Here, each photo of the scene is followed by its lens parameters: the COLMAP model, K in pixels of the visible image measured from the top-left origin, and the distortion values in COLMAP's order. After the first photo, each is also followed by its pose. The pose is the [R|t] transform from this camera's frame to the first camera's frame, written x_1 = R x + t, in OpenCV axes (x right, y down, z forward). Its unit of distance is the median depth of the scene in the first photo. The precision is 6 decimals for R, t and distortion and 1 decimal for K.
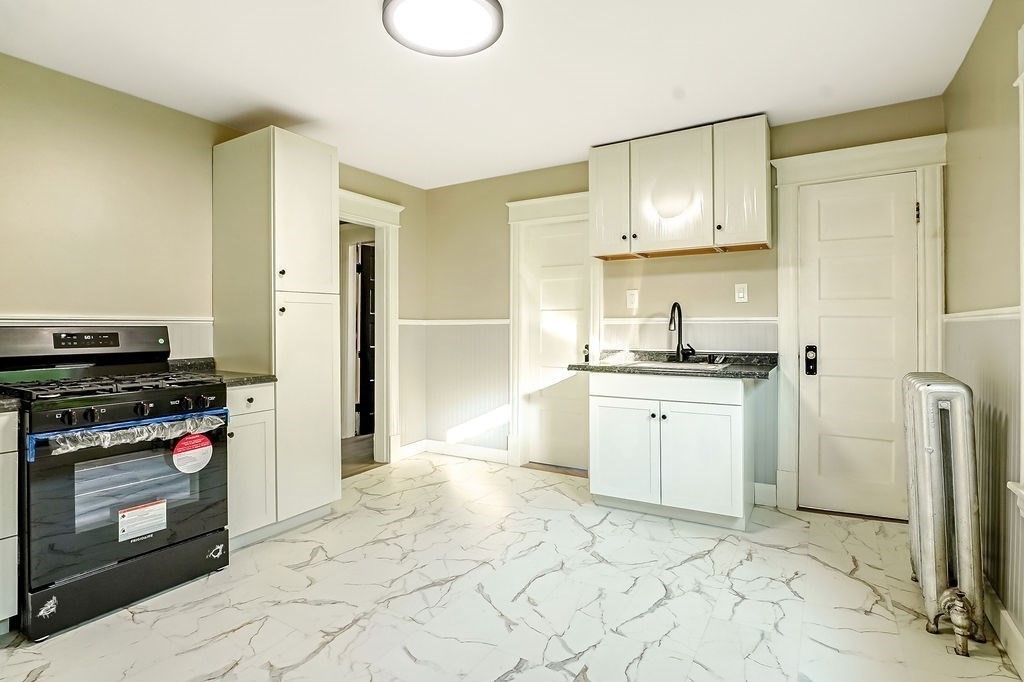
lens RADIAL K [[506.6, 0, 497.0], [0, 506.6, 325.8], [0, 0, 1]] dist [-0.019500, -0.000587]
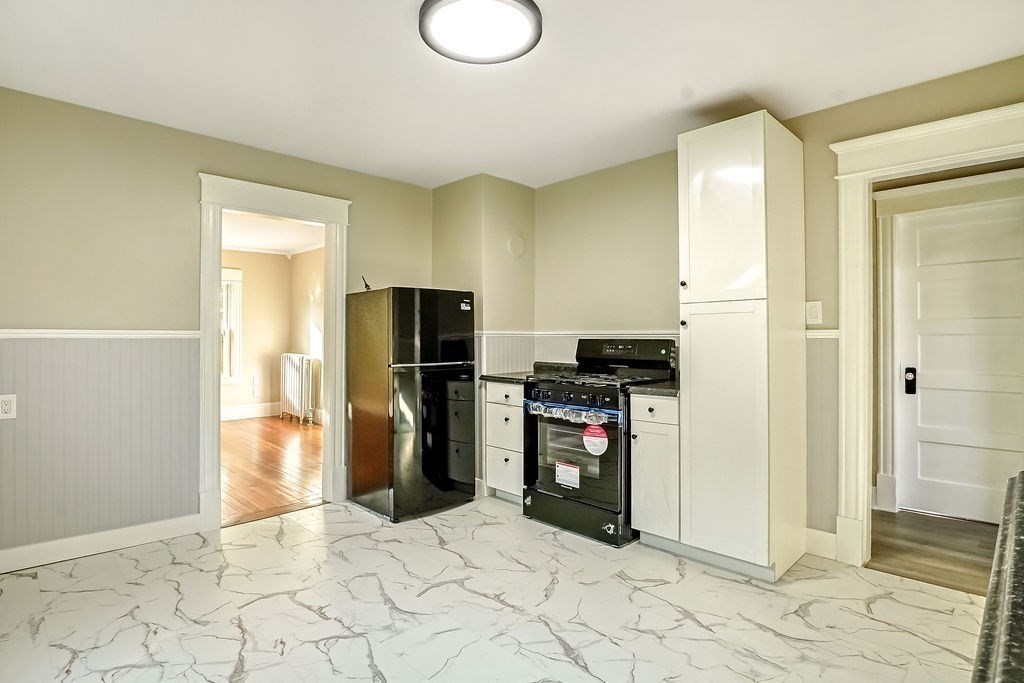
lens RADIAL K [[506.6, 0, 508.8], [0, 506.6, 337.9], [0, 0, 1]] dist [-0.019500, -0.000587]
pose [[-0.196317, -0.002174, -0.980538, 0.578657], [-0.002569, 0.999995, -0.001703, -0.000091], [0.980537, 0.002185, -0.196322, 0.868096]]
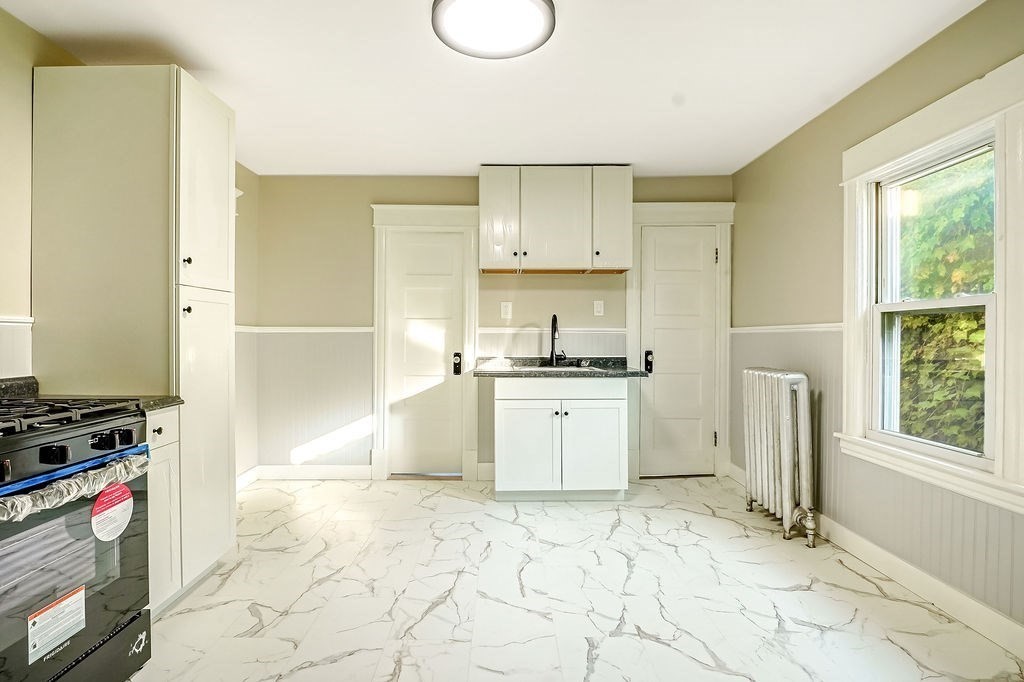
lens RADIAL K [[506.6, 0, 484.4], [0, 506.6, 339.7], [0, 0, 1]] dist [-0.019500, -0.000587]
pose [[0.852810, 0.002050, 0.522217, -0.443349], [-0.005507, 0.999972, 0.005068, 0.007215], [-0.522192, -0.007198, 0.852798, 0.117820]]
